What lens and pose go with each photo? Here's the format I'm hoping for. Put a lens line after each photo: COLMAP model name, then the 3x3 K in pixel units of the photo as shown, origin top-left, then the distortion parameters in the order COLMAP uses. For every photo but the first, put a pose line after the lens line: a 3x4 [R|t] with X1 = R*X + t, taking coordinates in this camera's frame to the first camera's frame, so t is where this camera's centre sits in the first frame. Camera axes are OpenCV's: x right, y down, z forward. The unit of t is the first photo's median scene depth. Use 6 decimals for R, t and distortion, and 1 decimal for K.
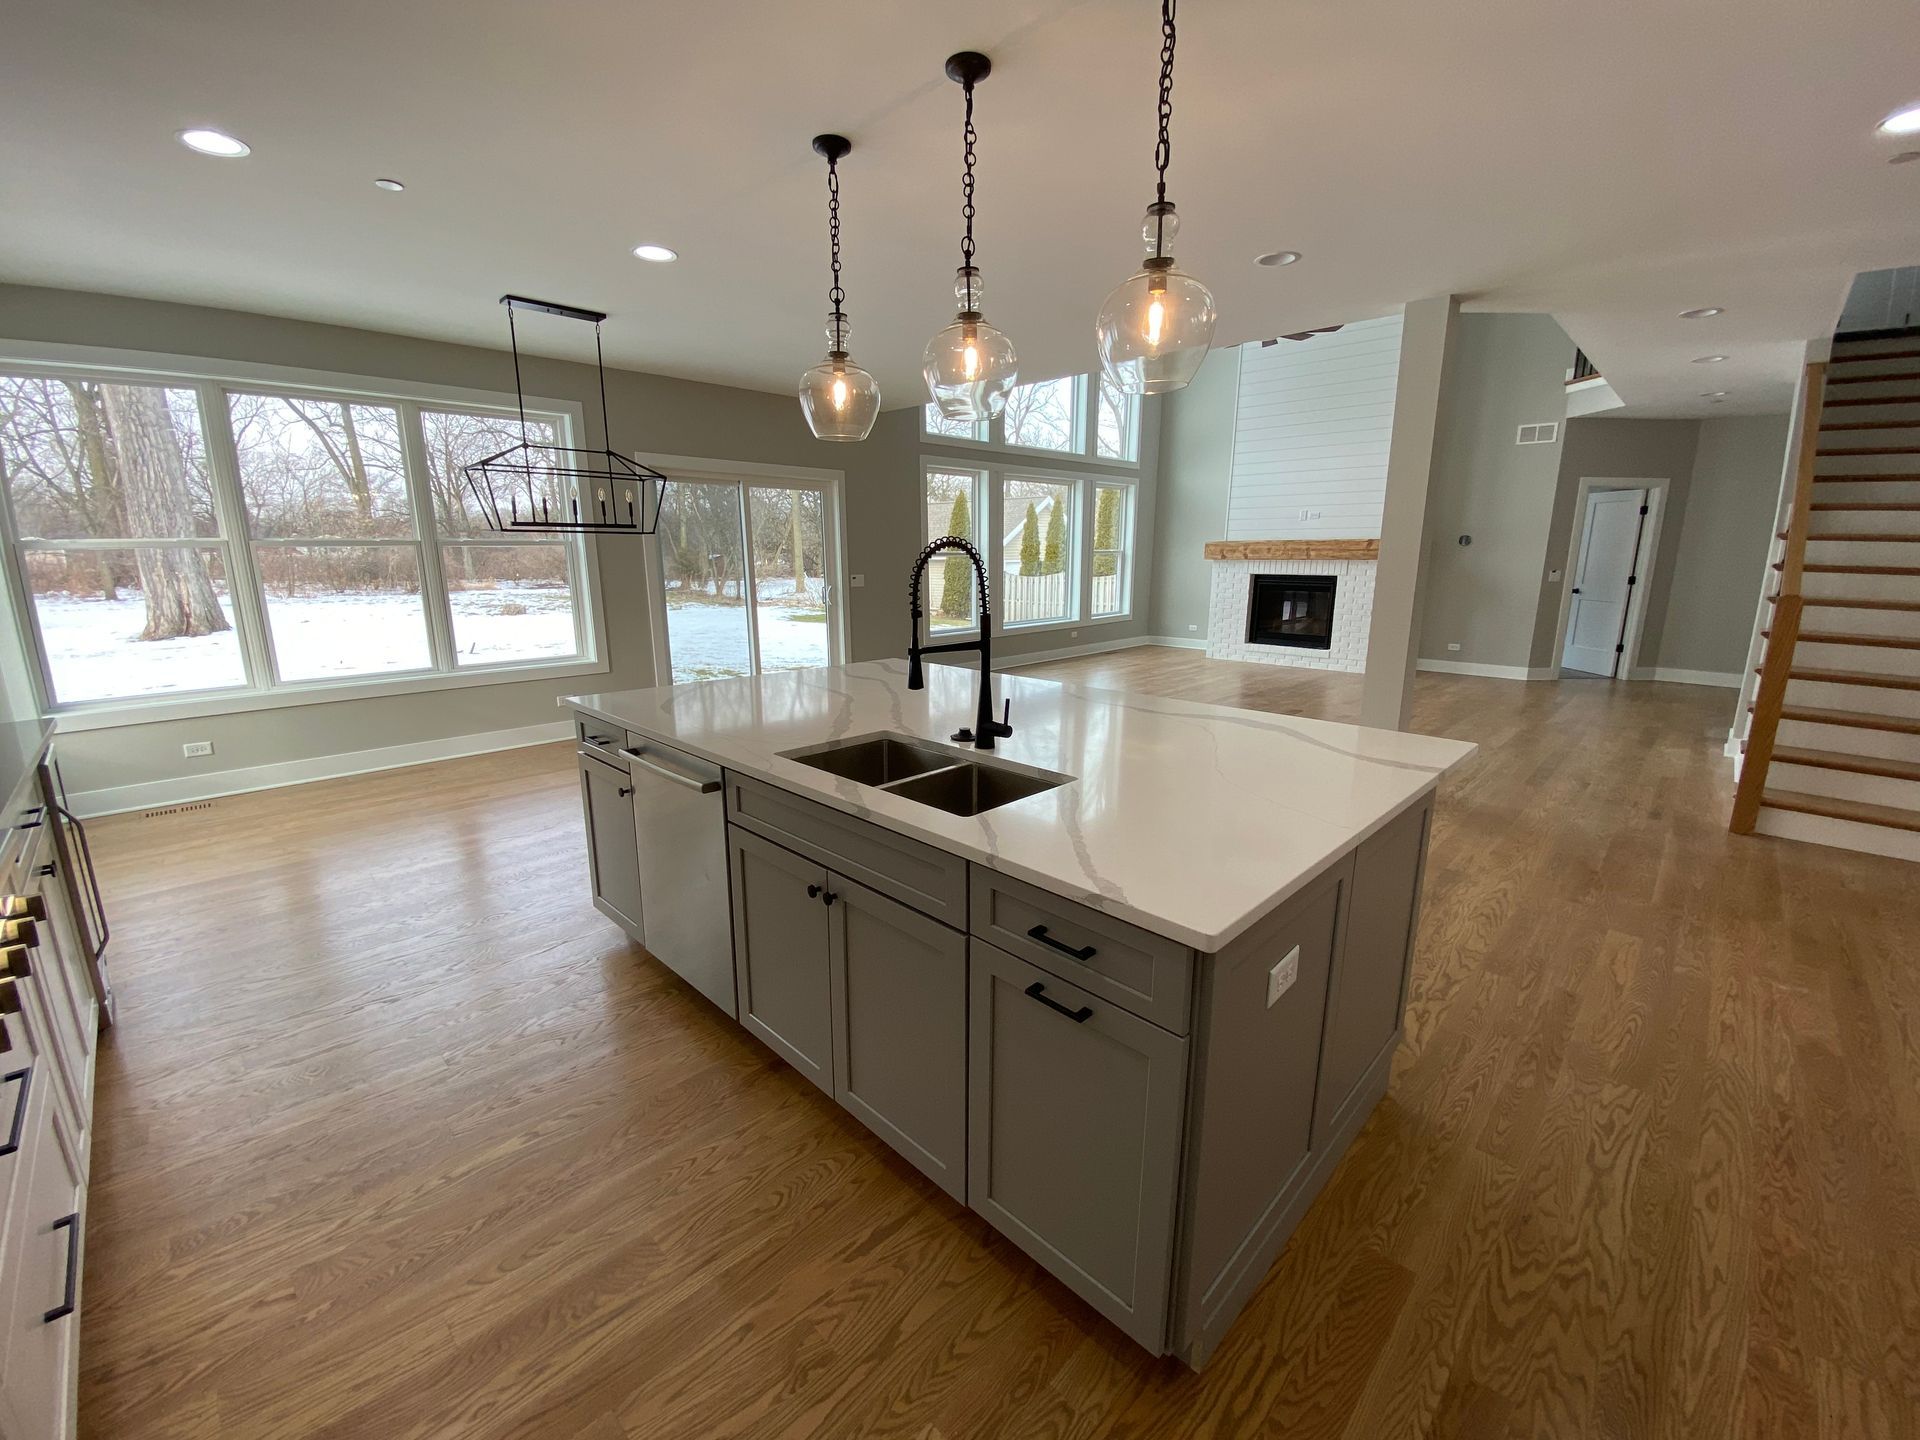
lens RADIAL K [[791.7, 0, 961.0], [0, 791.7, 729.4], [0, 0, 1]] dist [0.022780, -0.021538]
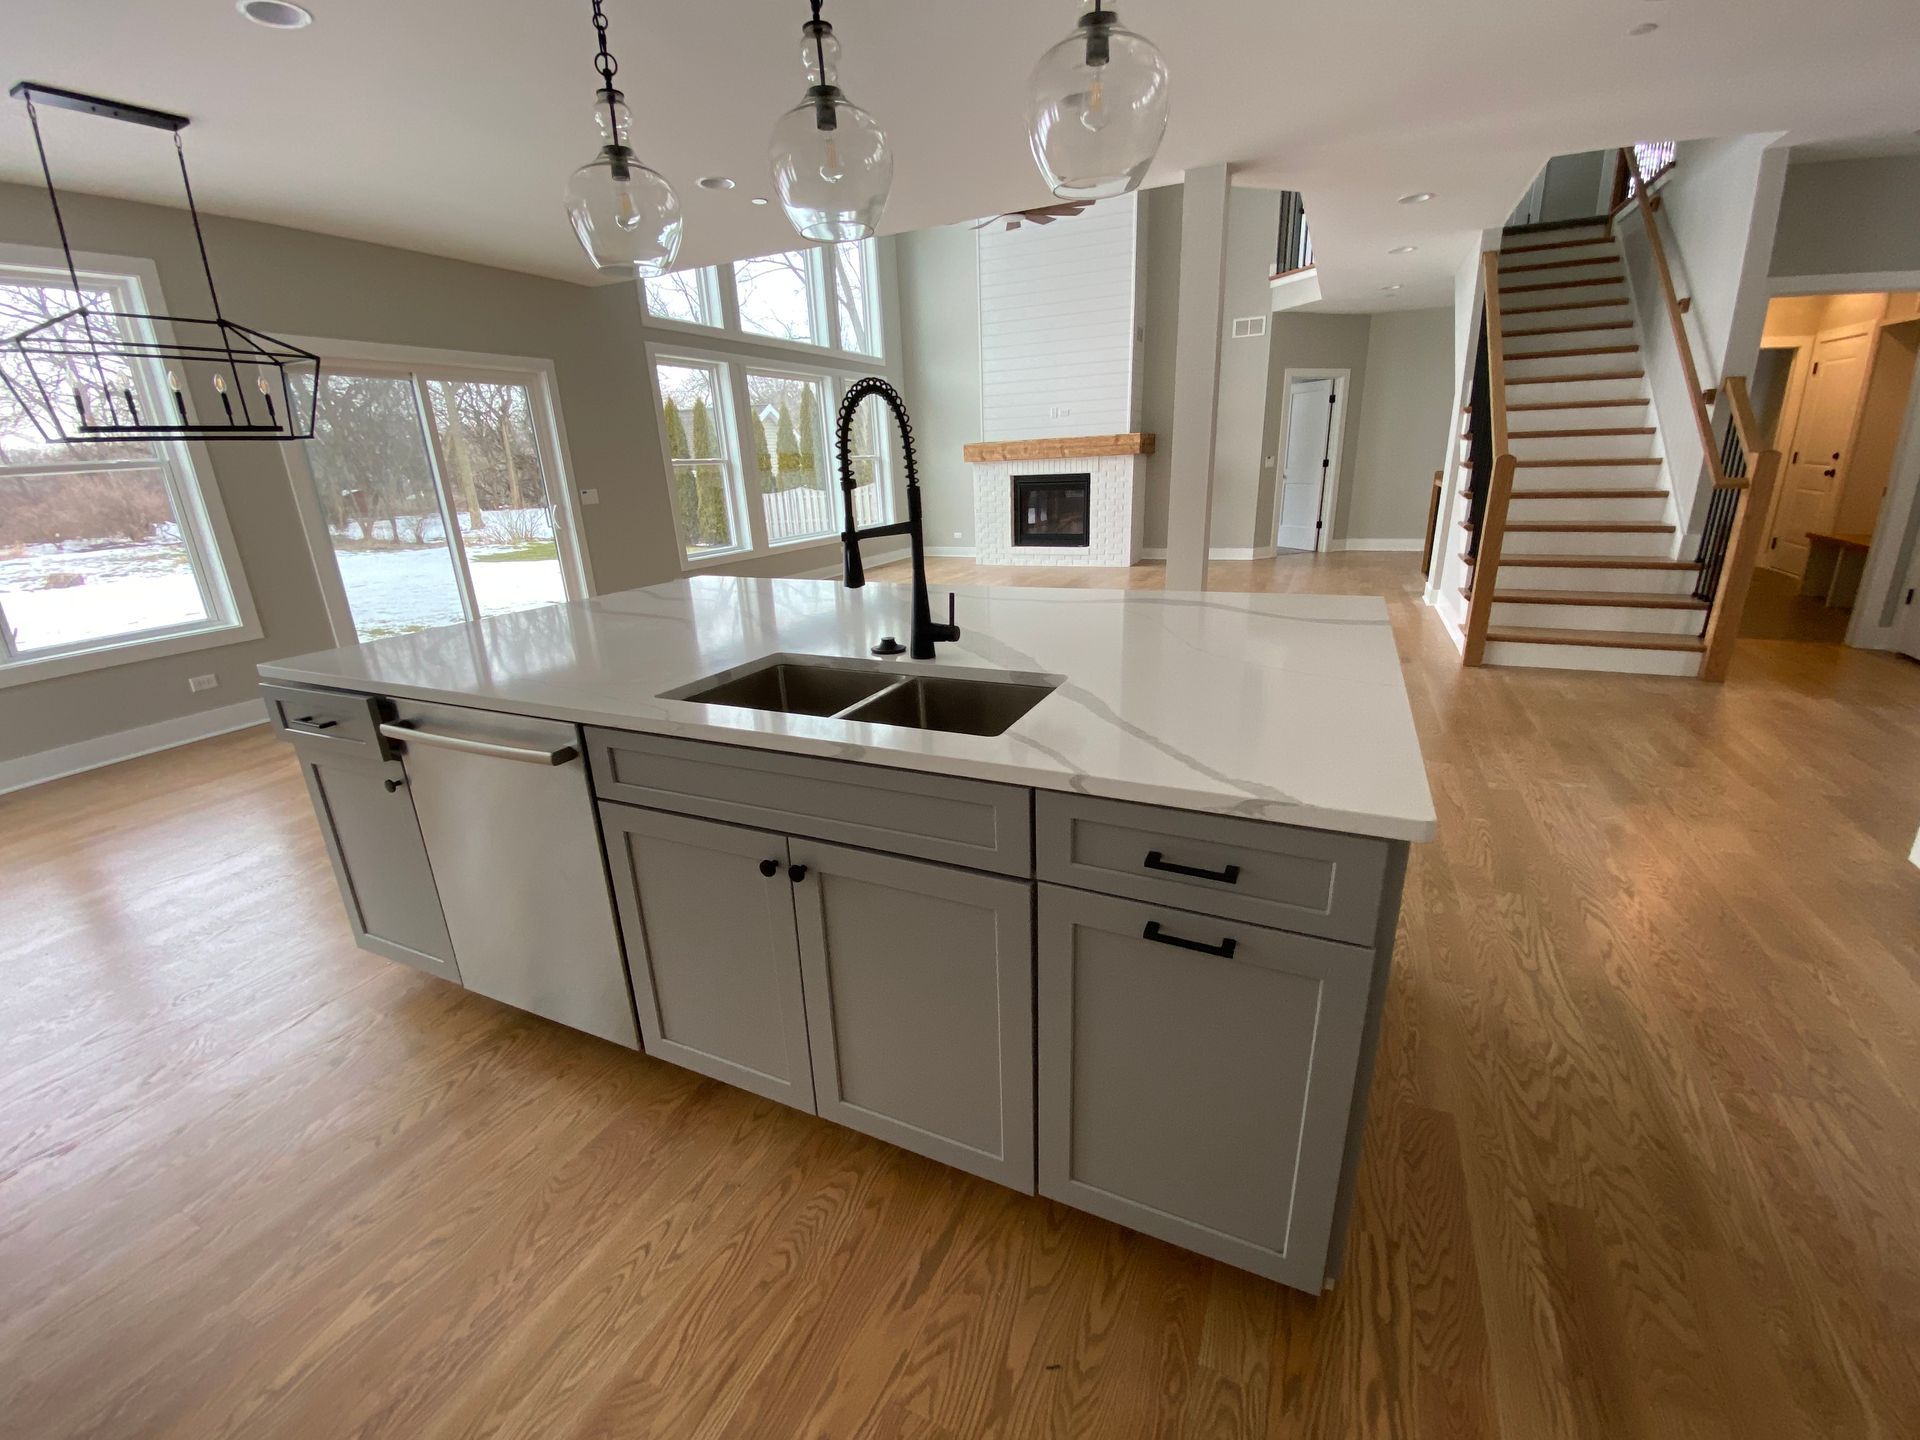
lens RADIAL K [[791.7, 0, 961.0], [0, 791.7, 729.4], [0, 0, 1]] dist [0.022780, -0.021538]
pose [[0.938883, -0.142891, 0.313179, -0.159726], [0.113390, 0.987379, 0.110566, 0.008679], [-0.325025, -0.068297, 0.943236, 0.166051]]
